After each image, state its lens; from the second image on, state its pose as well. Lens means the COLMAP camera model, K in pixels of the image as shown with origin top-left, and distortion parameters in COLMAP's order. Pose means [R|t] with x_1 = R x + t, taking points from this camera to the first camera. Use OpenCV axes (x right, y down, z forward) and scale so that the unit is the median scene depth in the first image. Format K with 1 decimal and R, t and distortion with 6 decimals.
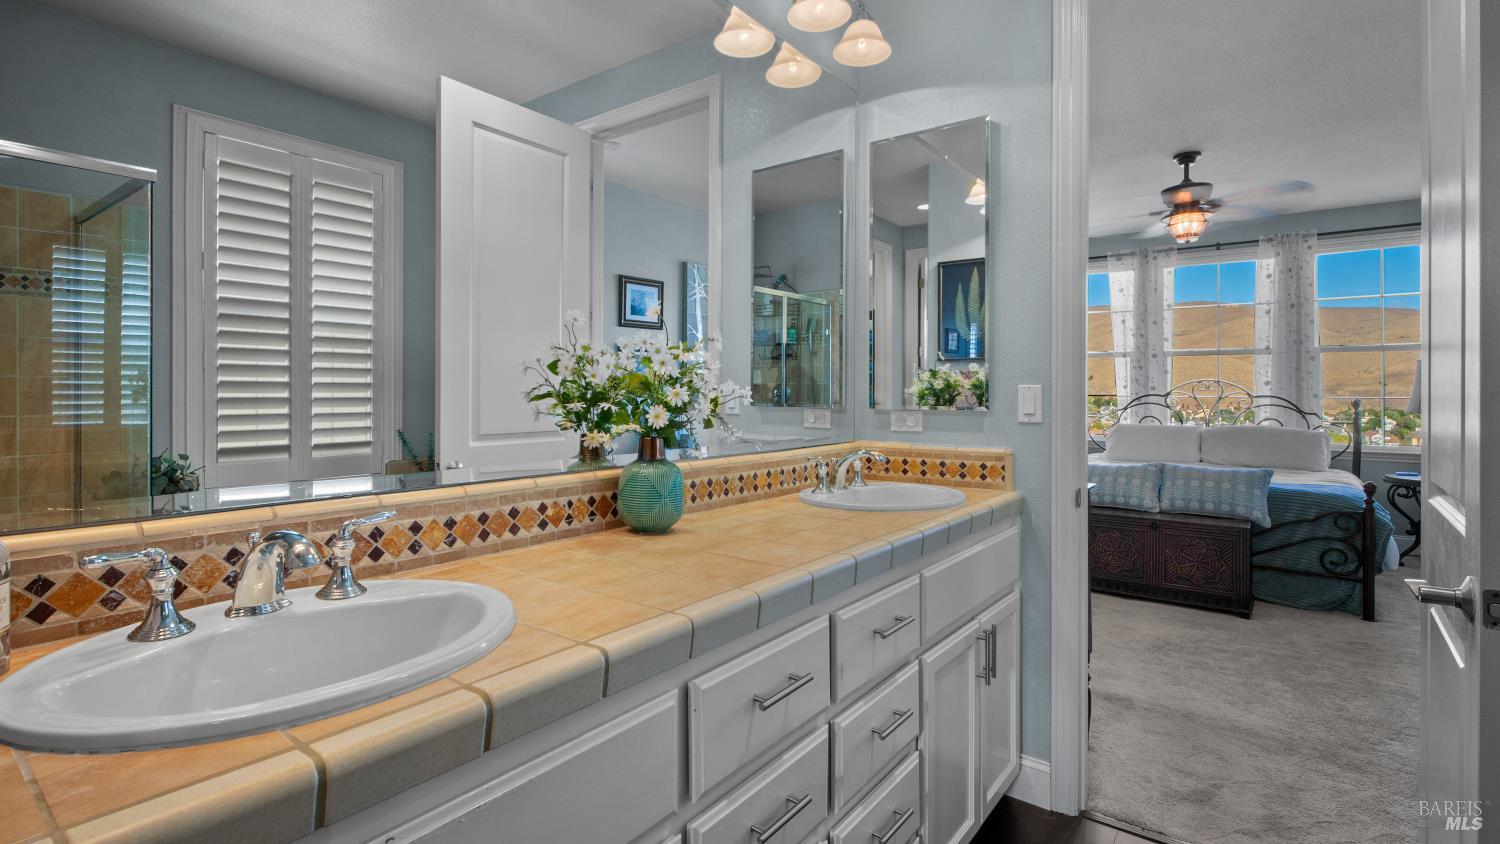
lens RADIAL K [[678.1, 0, 725.3], [0, 678.1, 426.0], [0, 0, 1]] dist [0.013137, -0.009254]
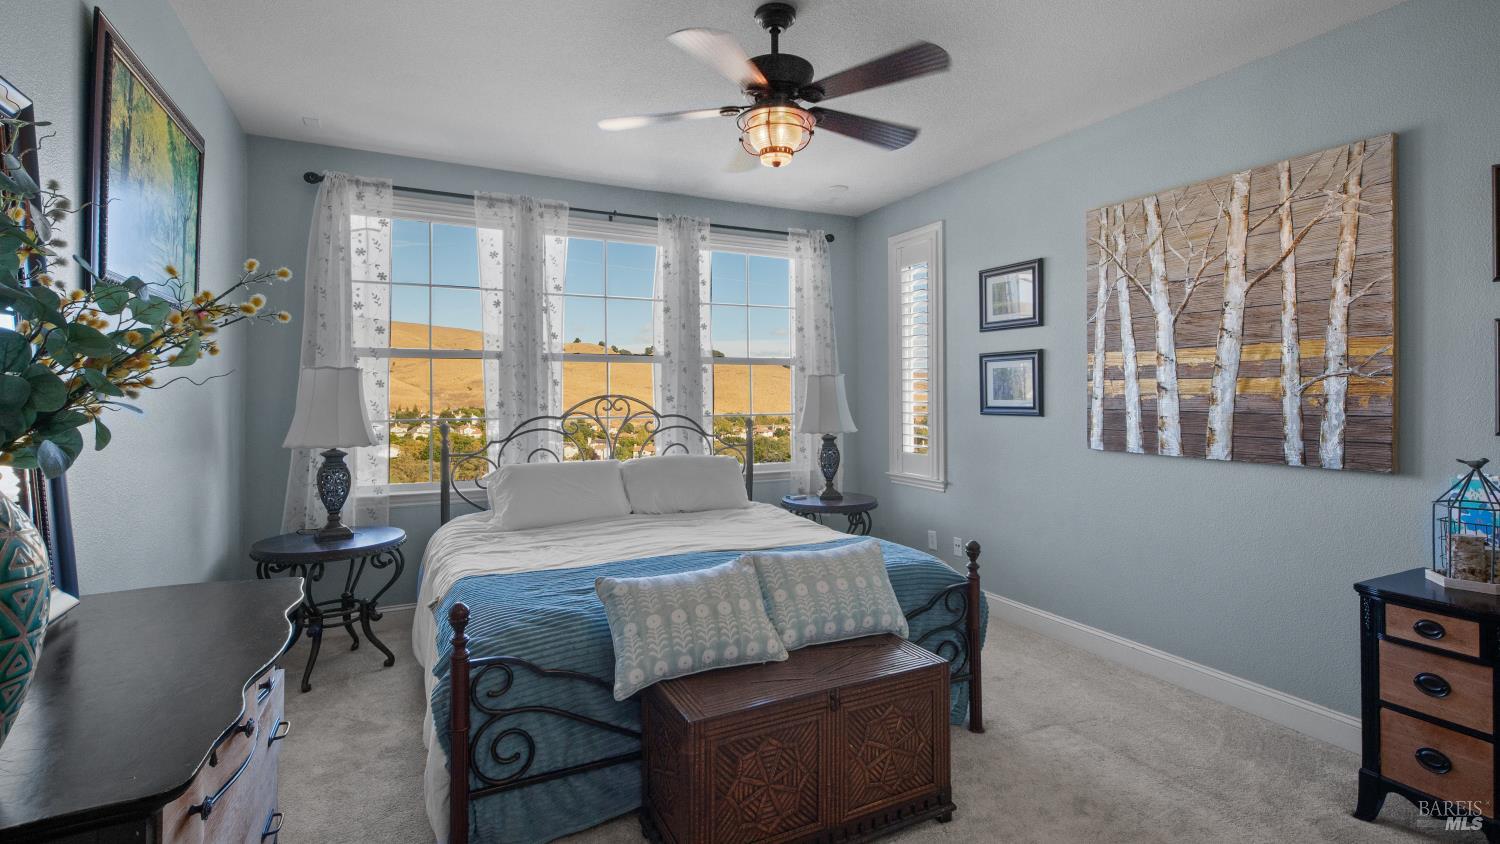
lens RADIAL K [[678.1, 0, 761.2], [0, 678.1, 367.1], [0, 0, 1]] dist [0.013137, -0.009254]
pose [[0.389784, 0.029354, 0.920438, 0.105900], [0.056470, 0.996849, -0.055705, -0.048646], [-0.919173, 0.073690, 0.386898, 0.582517]]
